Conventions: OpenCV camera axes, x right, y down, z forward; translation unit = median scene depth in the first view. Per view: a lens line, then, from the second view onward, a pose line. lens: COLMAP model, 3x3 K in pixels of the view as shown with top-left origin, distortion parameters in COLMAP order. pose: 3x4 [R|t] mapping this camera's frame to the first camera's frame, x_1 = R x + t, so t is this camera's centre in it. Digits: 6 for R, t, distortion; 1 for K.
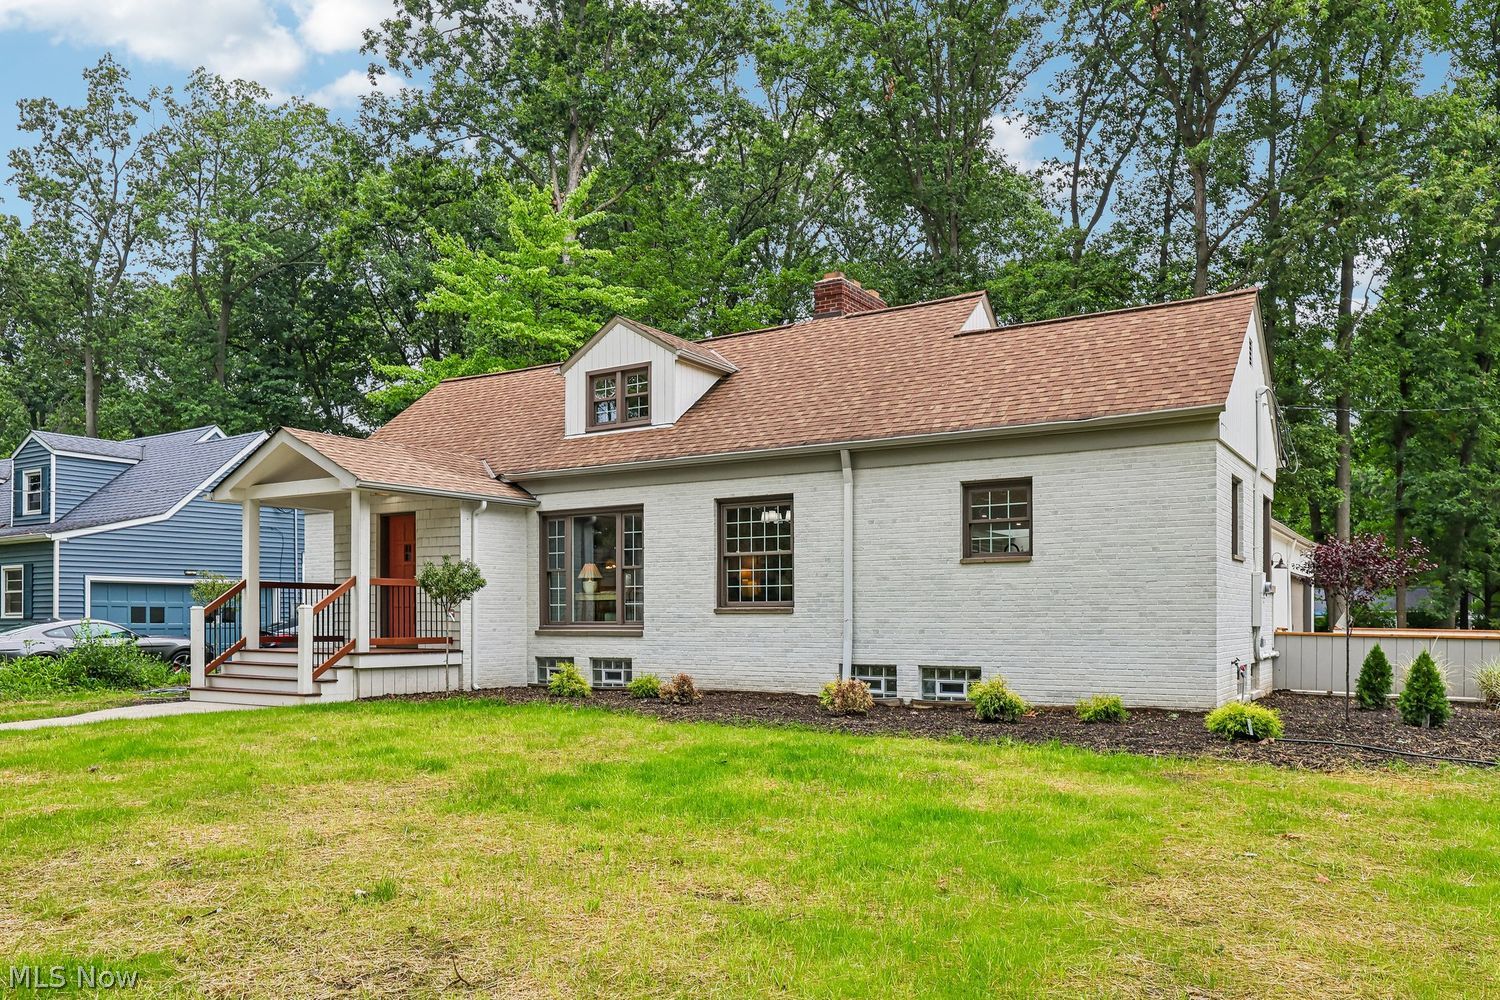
lens RADIAL K [[1152.4, 0, 709.3], [0, 1152.4, 575.8], [0, 0, 1]] dist [-0.005575, -0.002016]
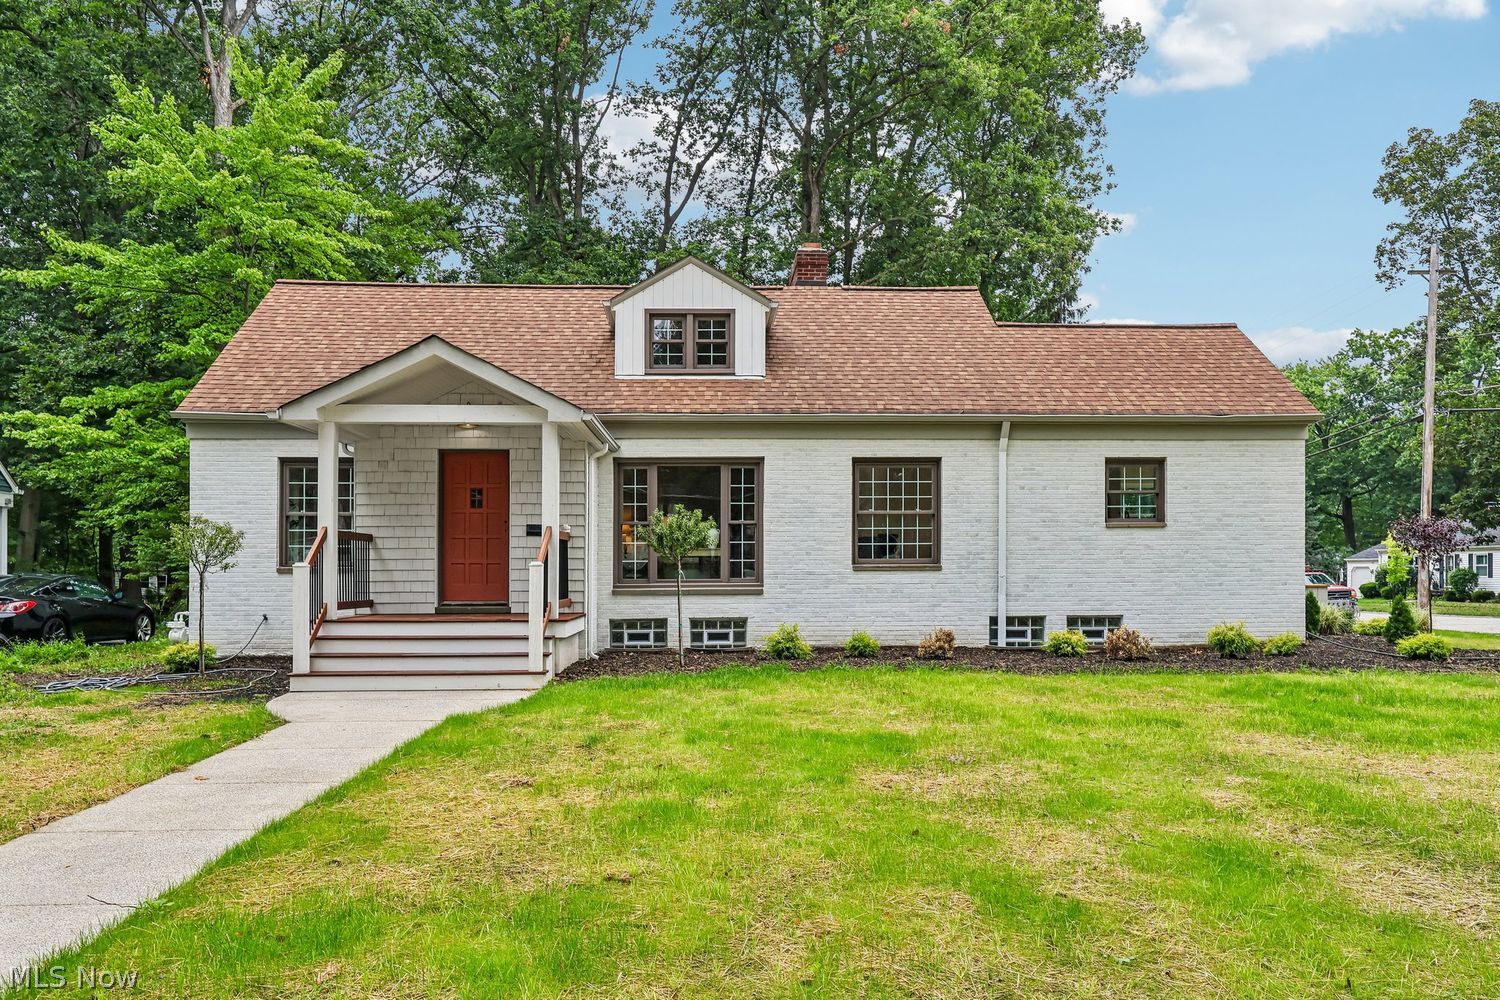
lens RADIAL K [[1122.2, 0, 787.4], [0, 1122.2, 504.3], [0, 0, 1]] dist [-0.005076, -0.003154]
pose [[0.799809, 0.028201, 0.599591, -0.632428], [-0.017794, 0.999571, -0.023277, -0.001489], [-0.599990, 0.007948, 0.799968, 0.244828]]
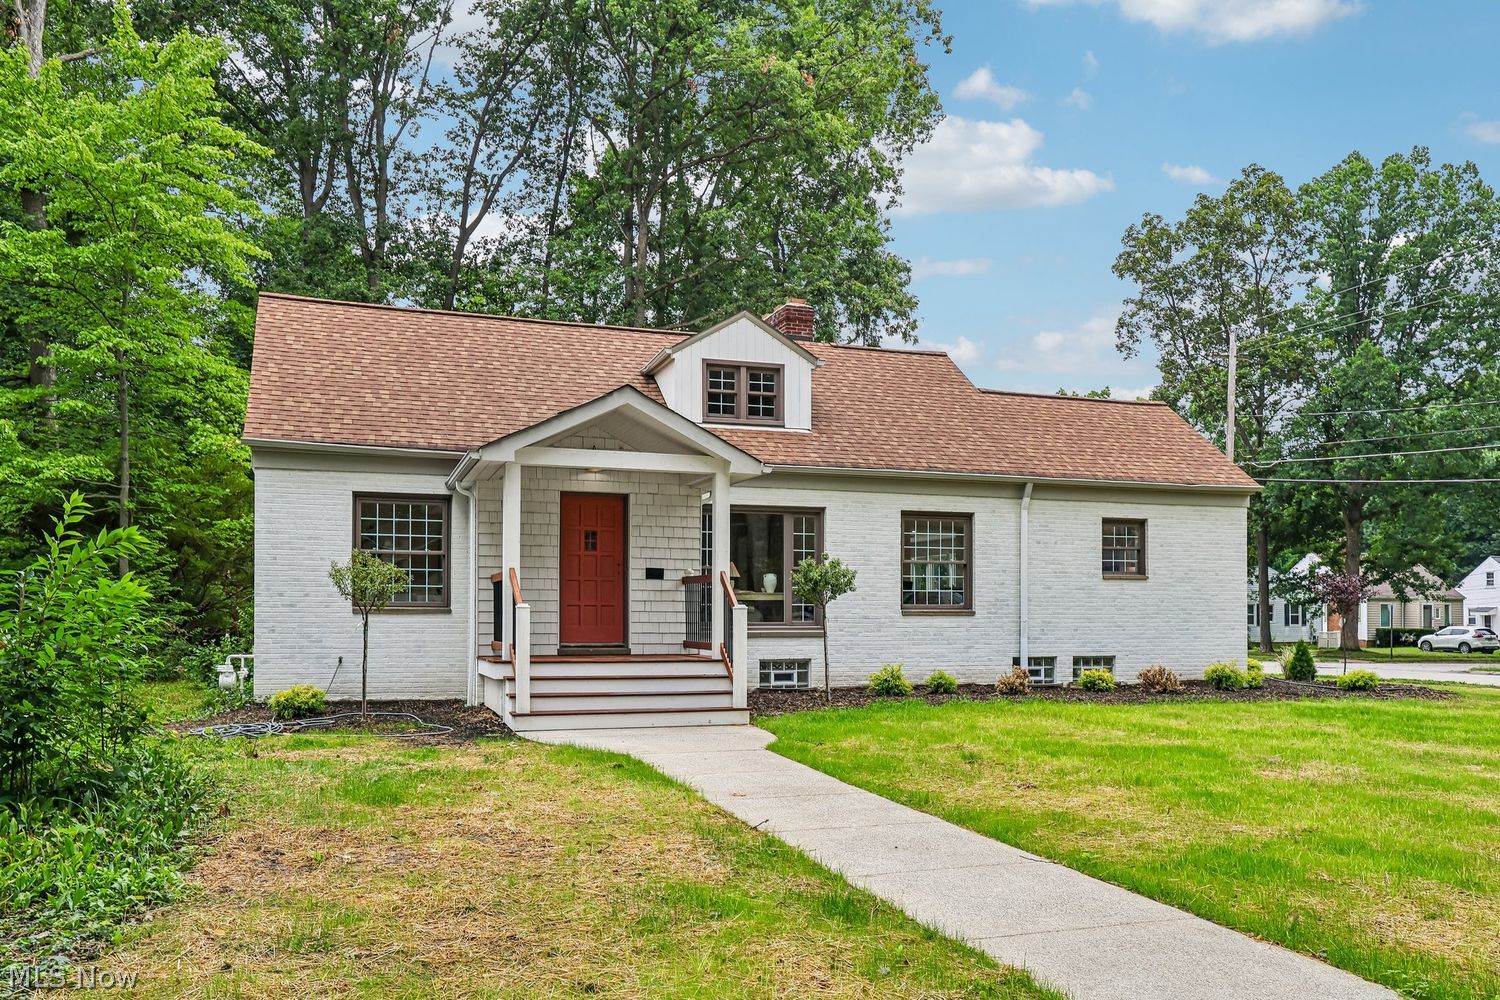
lens RADIAL K [[1236.7, 0, 748.0], [0, 1236.7, 524.0], [0, 0, 1]] dist [-0.007561, 0.013007]
pose [[0.587551, 0.057329, 0.807154, -1.032582], [-0.034703, 0.998355, -0.045648, 0.005052], [-0.808443, -0.001190, 0.588573, 0.425286]]
